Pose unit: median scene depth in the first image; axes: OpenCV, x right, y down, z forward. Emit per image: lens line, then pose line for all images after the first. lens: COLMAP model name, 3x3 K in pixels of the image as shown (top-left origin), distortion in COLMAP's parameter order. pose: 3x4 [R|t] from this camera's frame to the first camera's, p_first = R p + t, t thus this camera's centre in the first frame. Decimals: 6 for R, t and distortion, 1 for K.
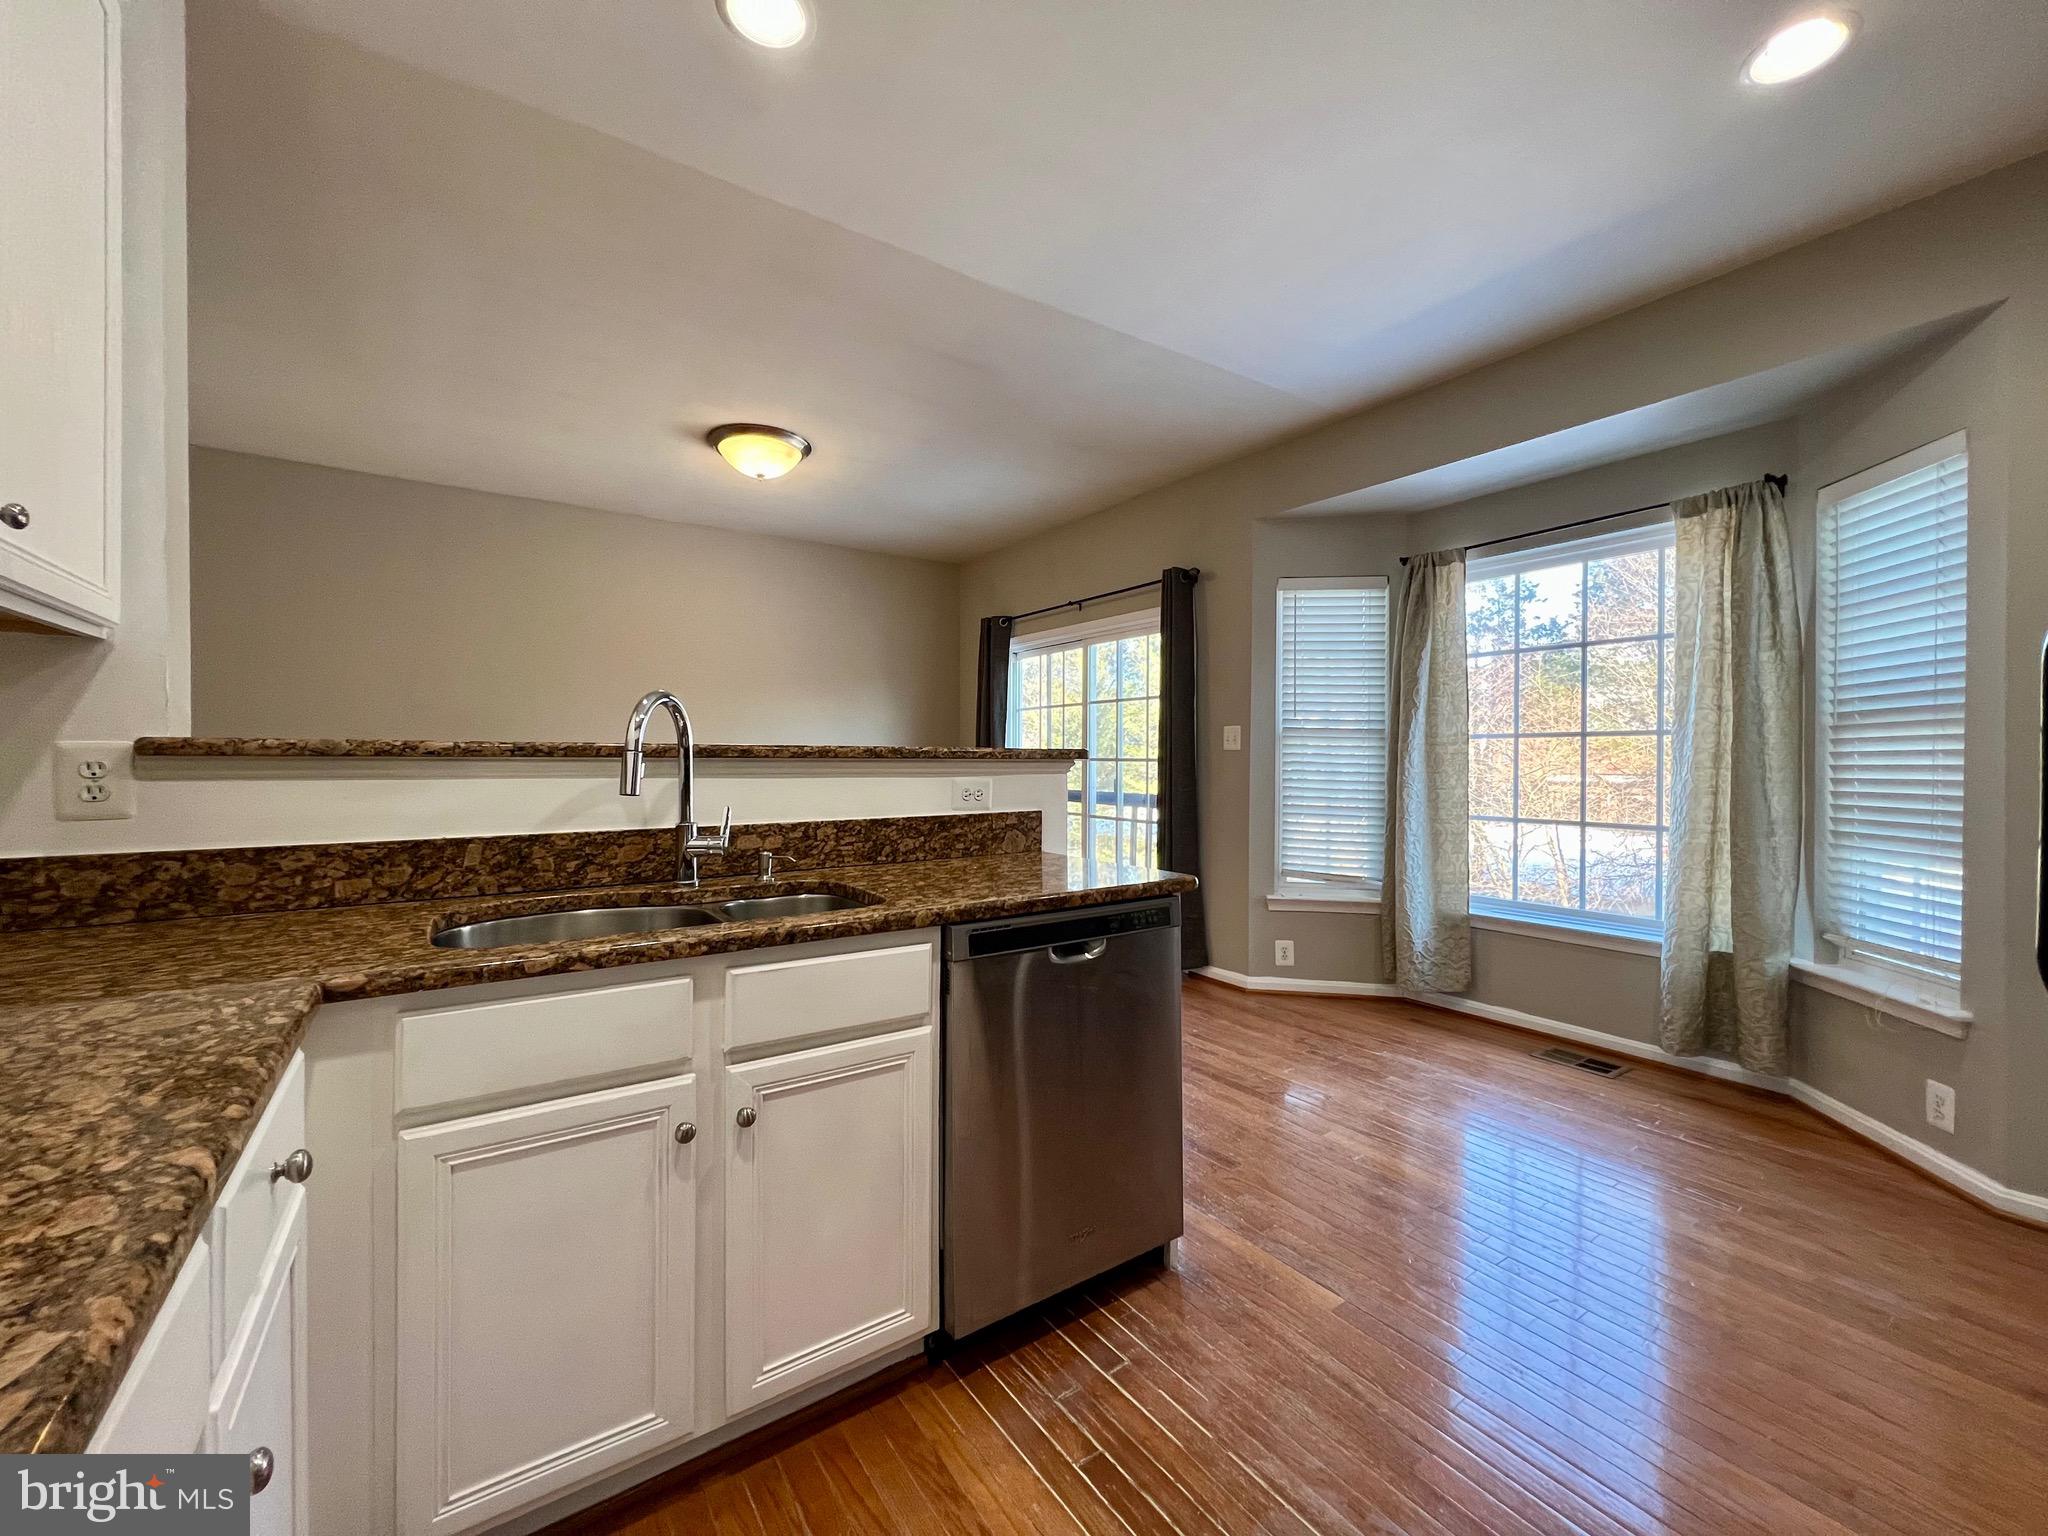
lens RADIAL K [[827.1, 0, 1024.3], [0, 827.1, 758.7], [0, 0, 1]] dist [-0.001065, 0.000169]
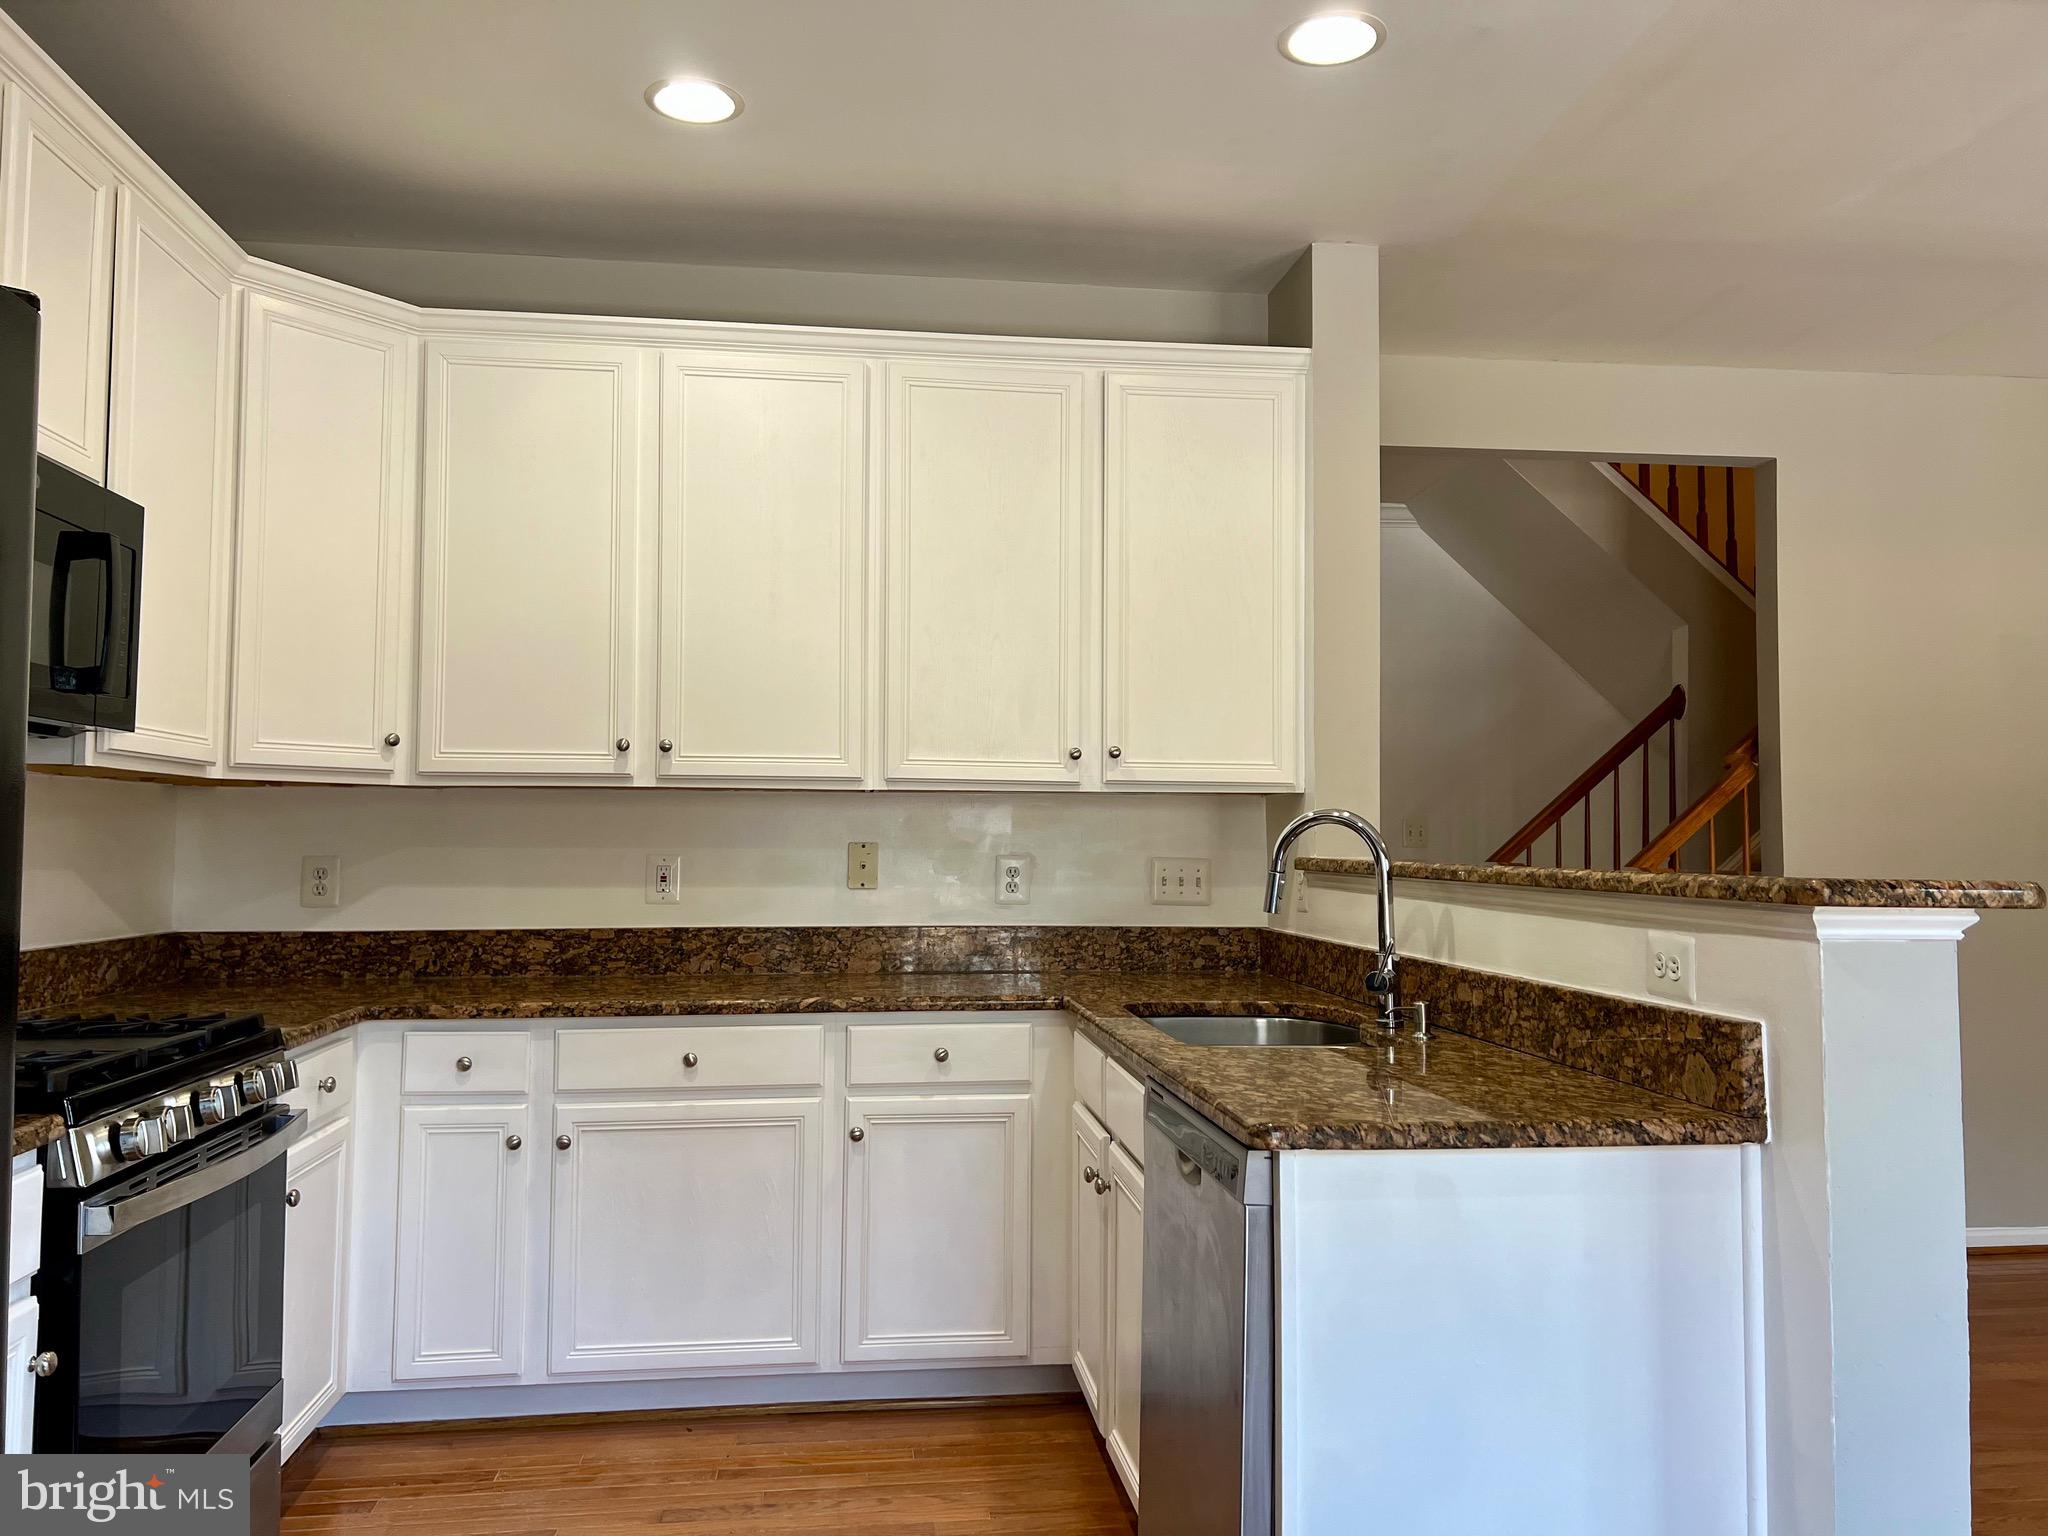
lens RADIAL K [[1533.0, 0, 1027.3], [0, 1533.0, 769.4], [0, 0, 1]] dist [0.074545, -0.081855]
pose [[-0.466292, -0.046304, -0.883418, 1.278820], [-0.006867, 0.998789, -0.048726, -0.036950], [0.884604, -0.016654, -0.466045, 1.486845]]
